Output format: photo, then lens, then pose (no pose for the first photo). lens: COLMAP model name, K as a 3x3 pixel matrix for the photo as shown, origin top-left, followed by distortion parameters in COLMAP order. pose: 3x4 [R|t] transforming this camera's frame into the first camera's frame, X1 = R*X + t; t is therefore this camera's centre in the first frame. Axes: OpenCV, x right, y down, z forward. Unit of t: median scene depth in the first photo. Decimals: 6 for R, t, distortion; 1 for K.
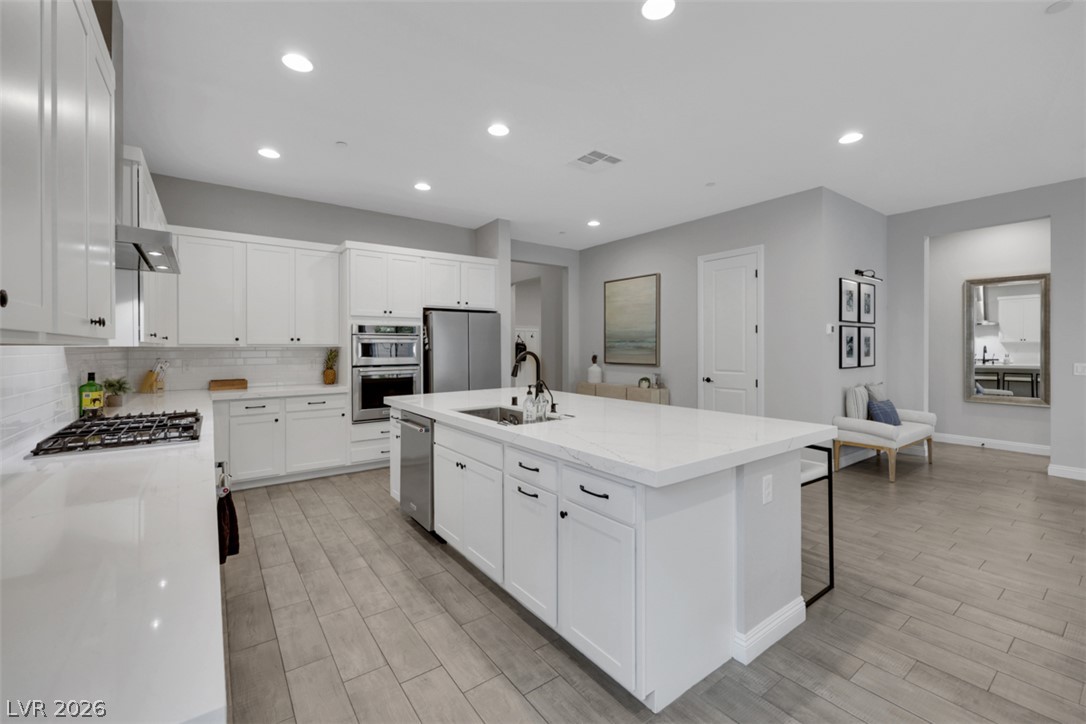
lens RADIAL K [[449.2, 0, 543.0], [0, 449.2, 349.4], [0, 0, 1]] dist [-0.002770, 0.001518]
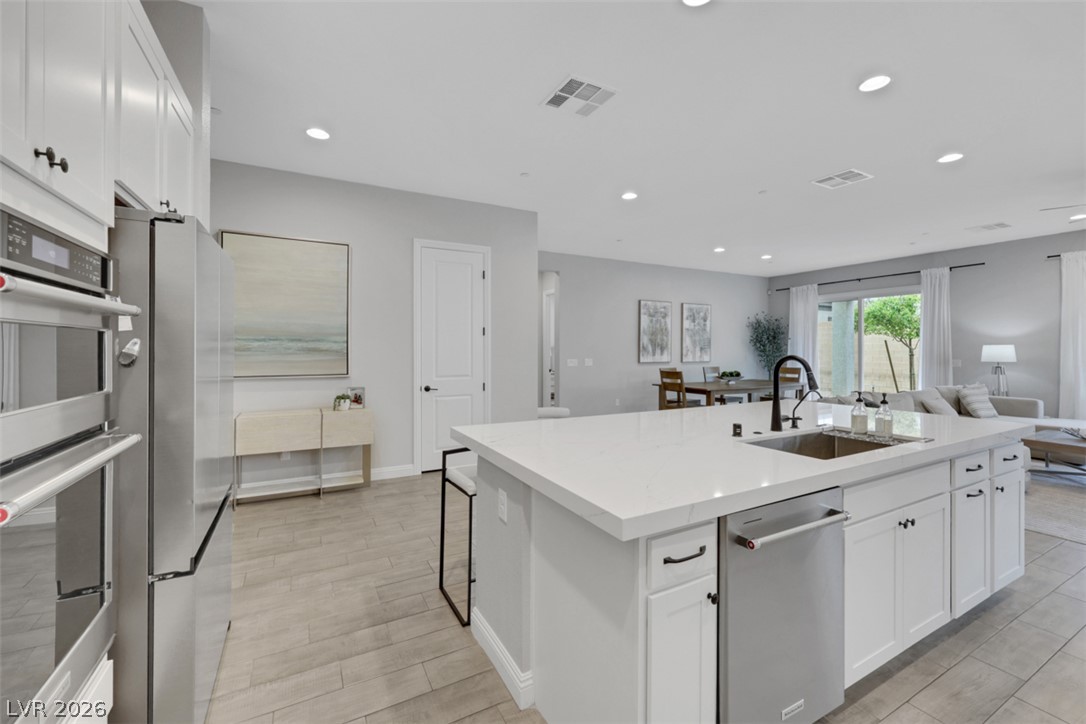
lens RADIAL K [[449.2, 0, 543.1], [0, 449.2, 348.0], [0, 0, 1]] dist [-0.002770, 0.001518]
pose [[0.137434, 0.005543, 0.990495, -0.484728], [0.000427, 0.999984, -0.005655, -0.003618], [-0.990511, 0.001200, 0.137429, 0.751070]]
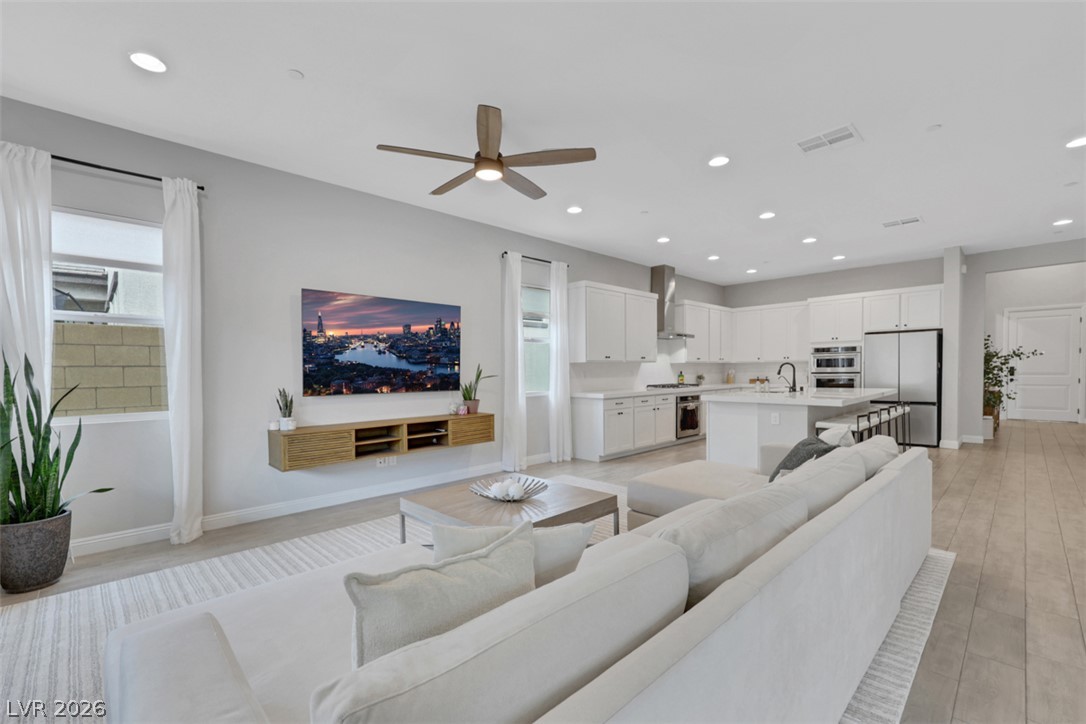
lens RADIAL K [[471.2, 0, 540.3], [0, 471.2, 380.9], [0, 0, 1]] dist [0.000507, -0.000046]
pose [[0.134556, 0.024383, -0.990606, 1.090258], [0.008249, 0.999635, 0.025726, 0.012162], [0.990872, -0.011633, 0.134305, -0.220195]]
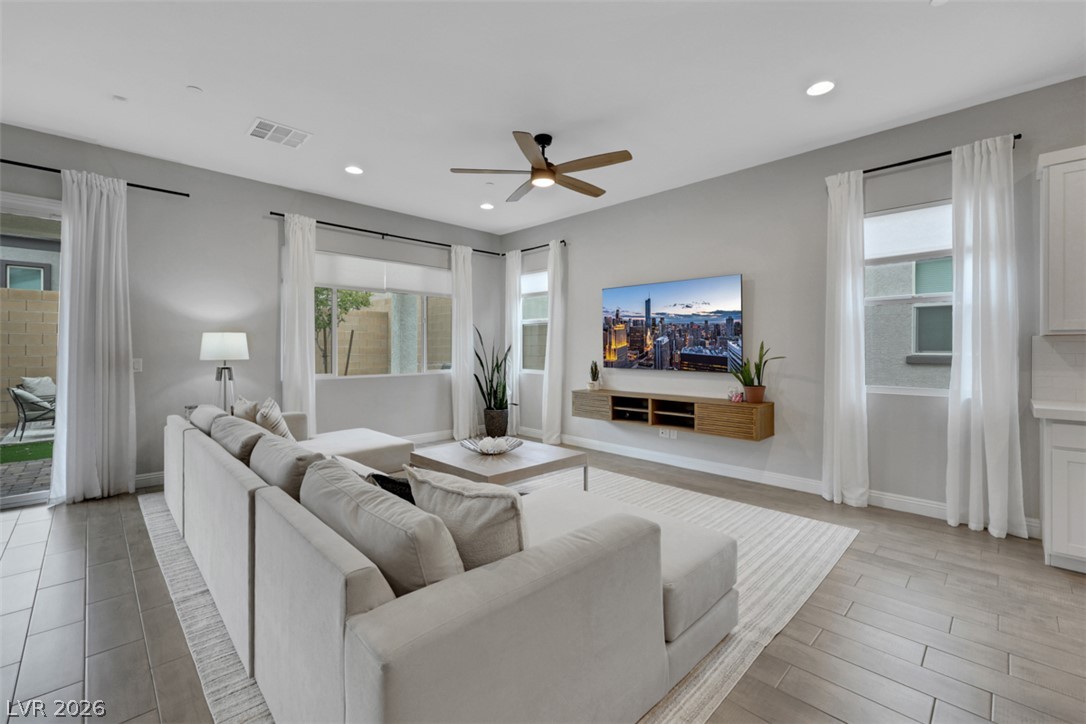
lens RADIAL K [[458.7, 0, 540.5], [0, 458.7, 349.9], [0, 0, 1]] dist [-0.000758, -0.000475]
pose [[-0.989037, 0.003306, -0.147630, 0.545859], [0.002825, 0.999990, 0.003469, 0.010664], [0.147640, 0.003014, -0.989037, 0.522632]]
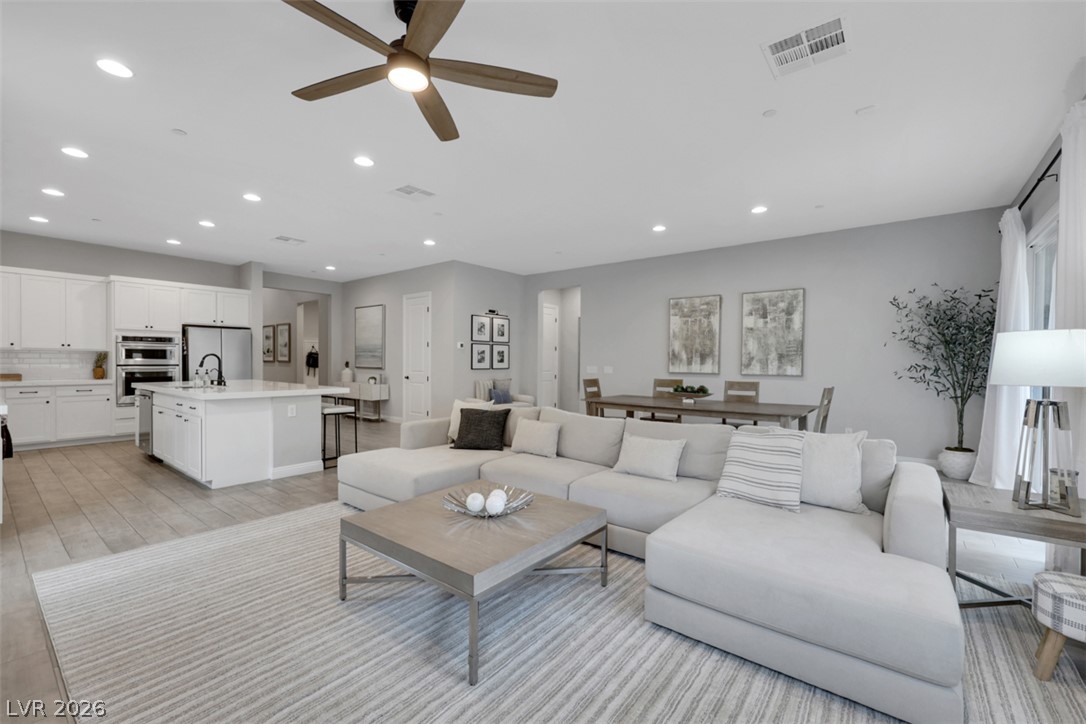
lens RADIAL K [[449.2, 0, 534.2], [0, 449.2, 369.2], [0, 0, 1]] dist [-0.002770, 0.001518]
pose [[0.965572, 0.006575, 0.260052, 0.433577], [-0.010955, 0.999821, 0.015399, 0.013129], [-0.259904, -0.017718, 0.965472, -0.639190]]
